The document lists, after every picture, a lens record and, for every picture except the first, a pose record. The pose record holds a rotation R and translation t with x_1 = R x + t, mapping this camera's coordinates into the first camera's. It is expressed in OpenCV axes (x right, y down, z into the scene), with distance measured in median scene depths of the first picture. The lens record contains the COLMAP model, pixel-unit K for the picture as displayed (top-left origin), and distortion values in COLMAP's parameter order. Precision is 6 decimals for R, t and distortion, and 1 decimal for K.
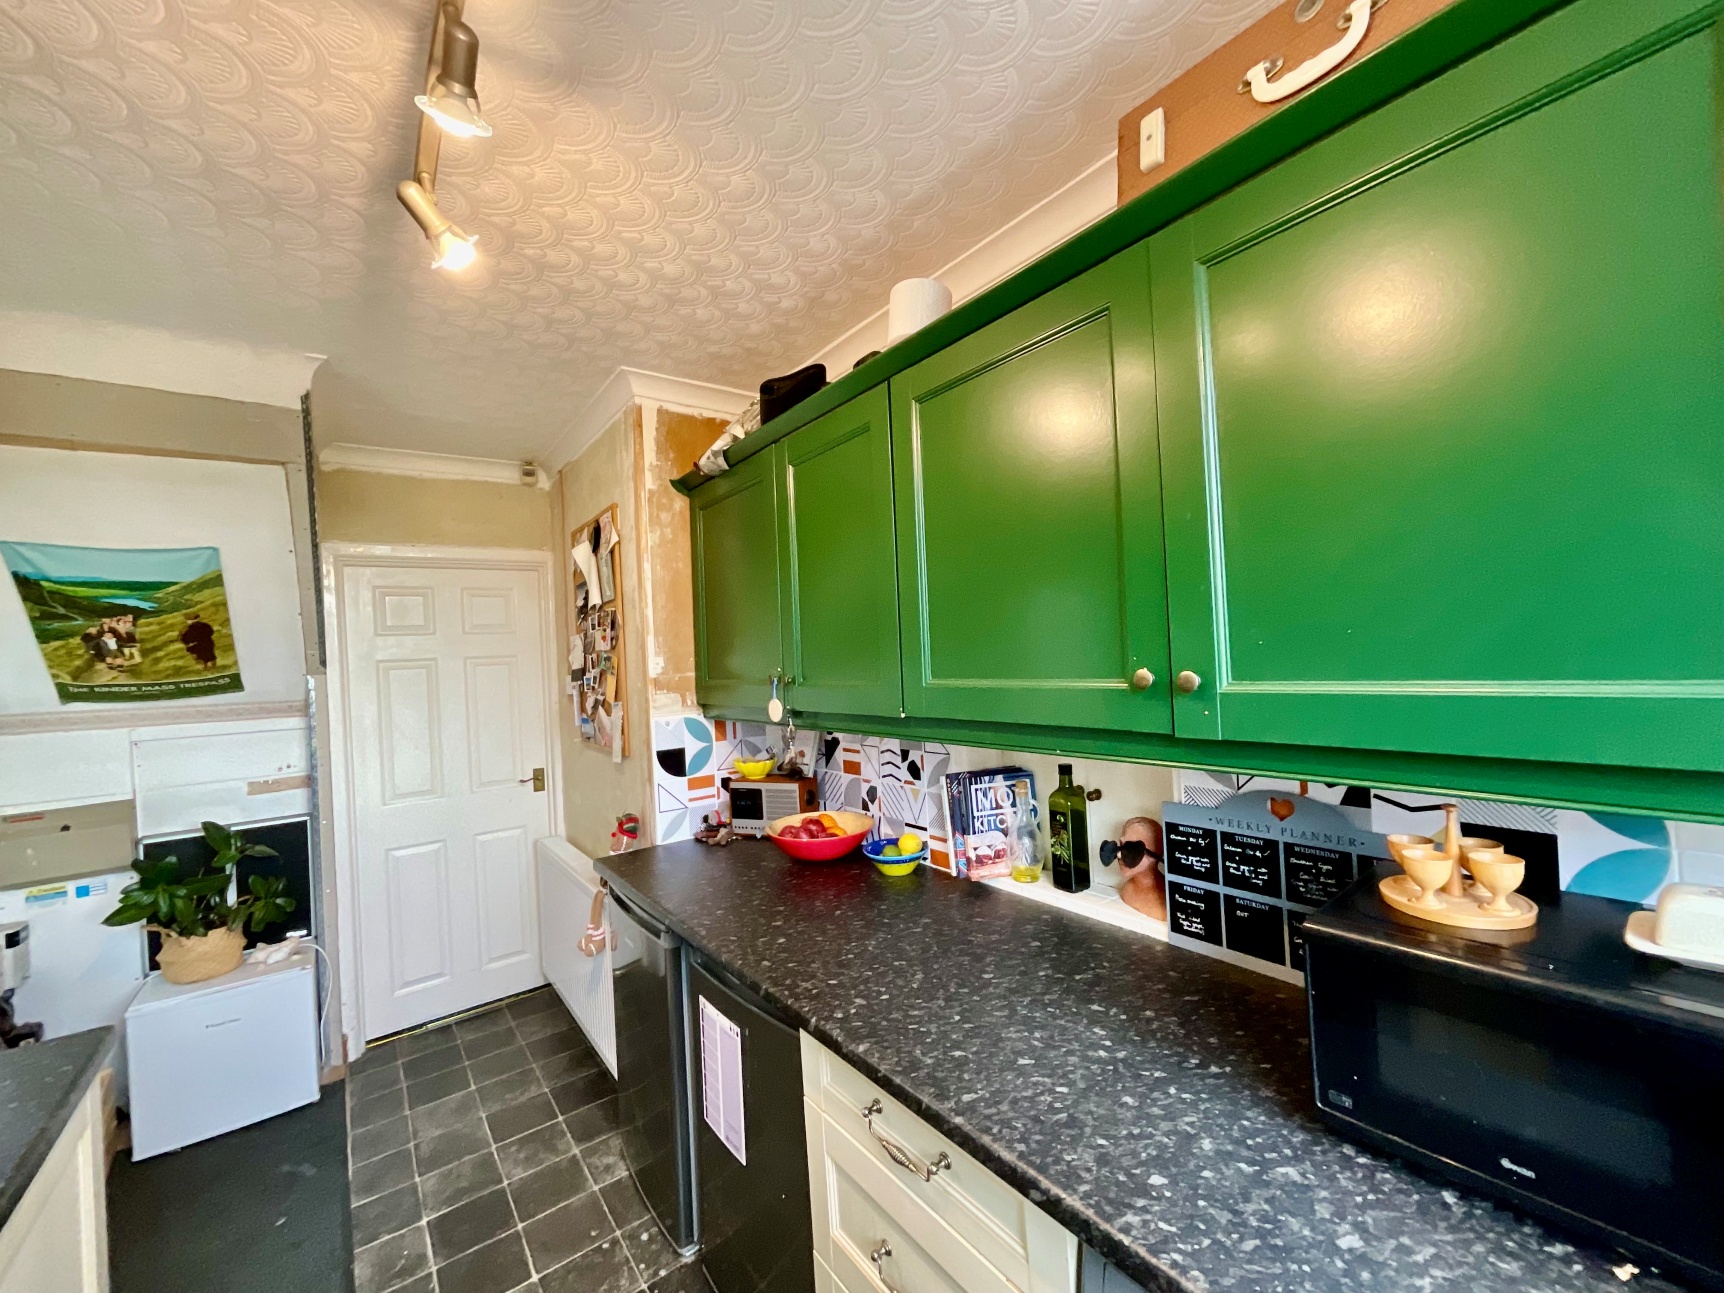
lens RADIAL K [[756.5, 0, 864.7], [0, 756.5, 650.4], [0, 0, 1]] dist [-0.001144, 0.011064]
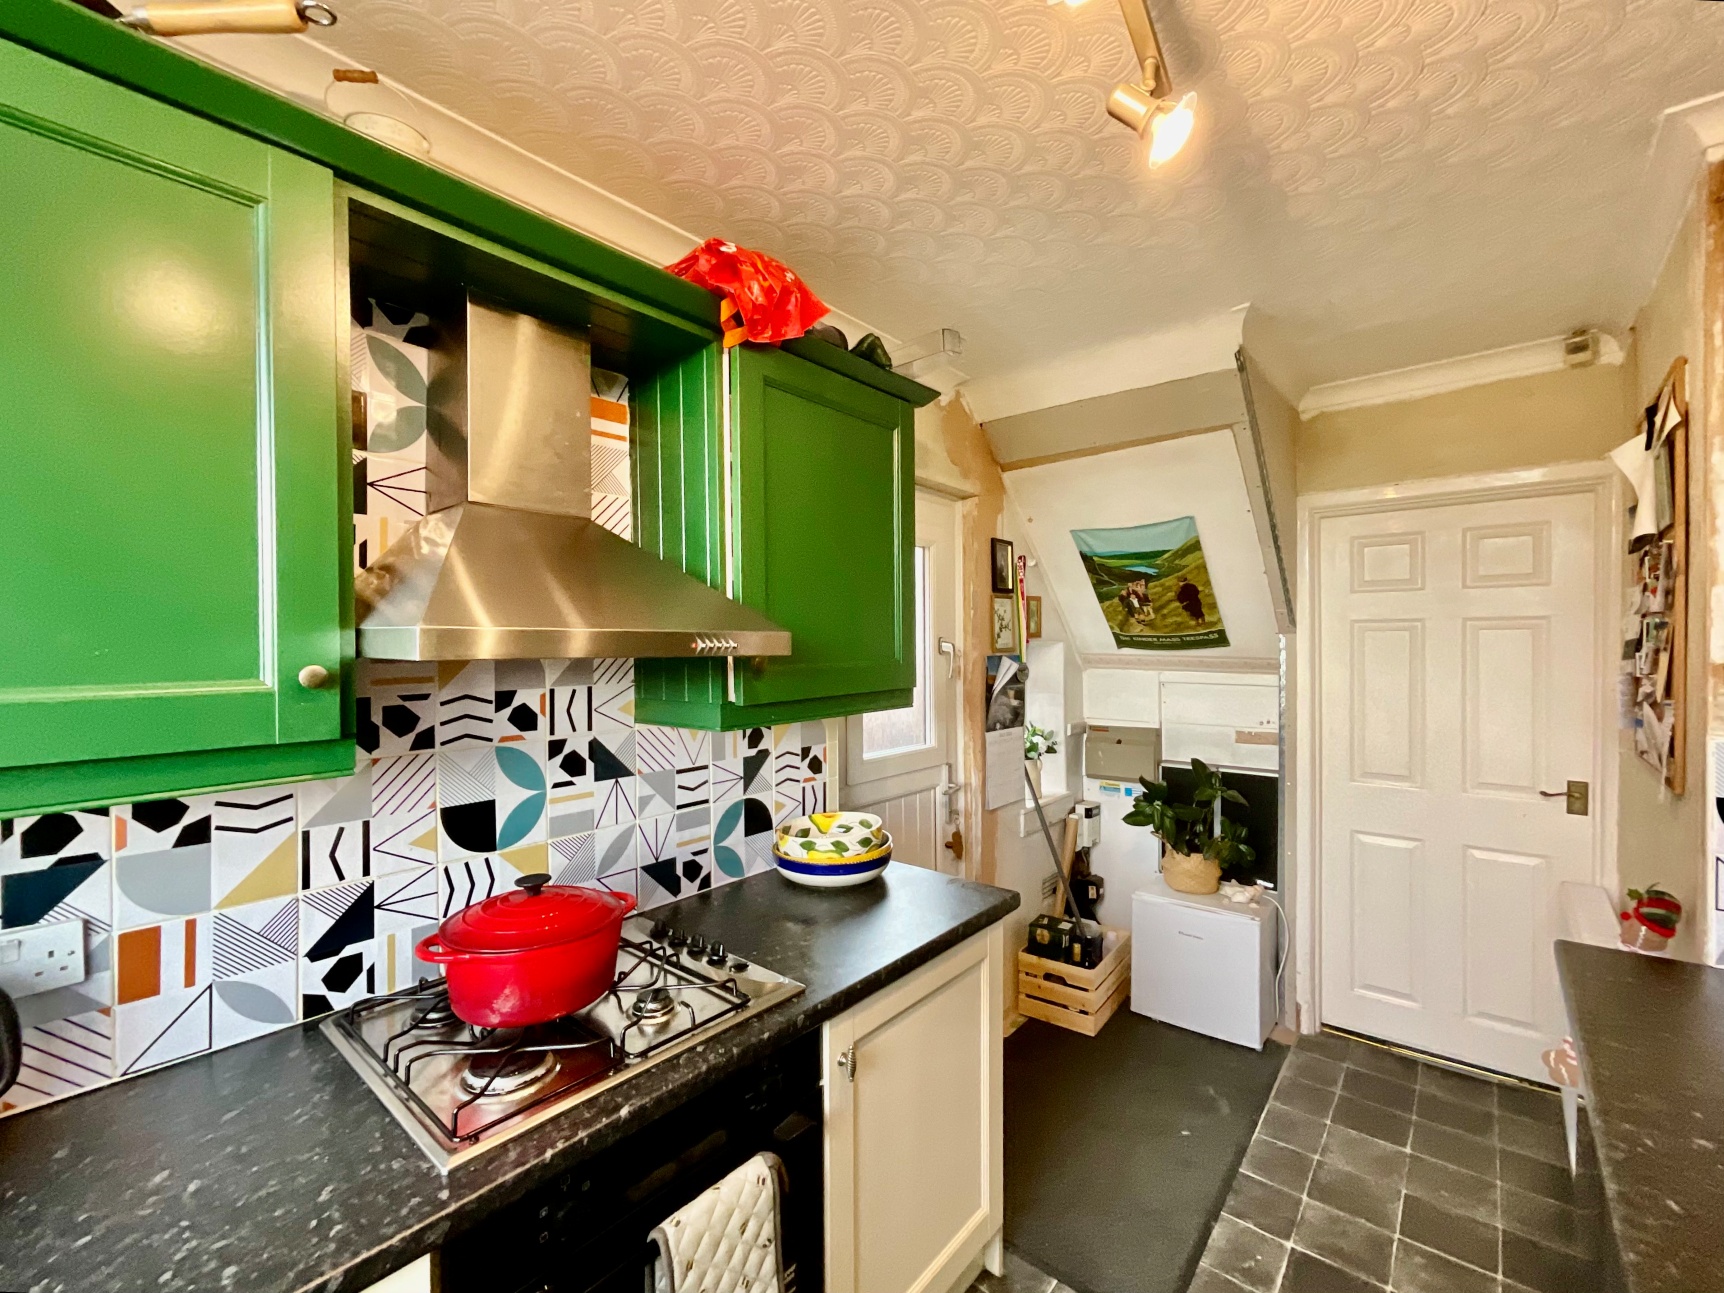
lens RADIAL K [[756.5, 0, 864.7], [0, 756.5, 650.4], [0, 0, 1]] dist [-0.001144, 0.011064]
pose [[0.210388, 0.061002, -0.975713, 0.128797], [0.000347, 0.998047, 0.062473, -0.008100], [0.977618, -0.013482, 0.209956, 0.277268]]
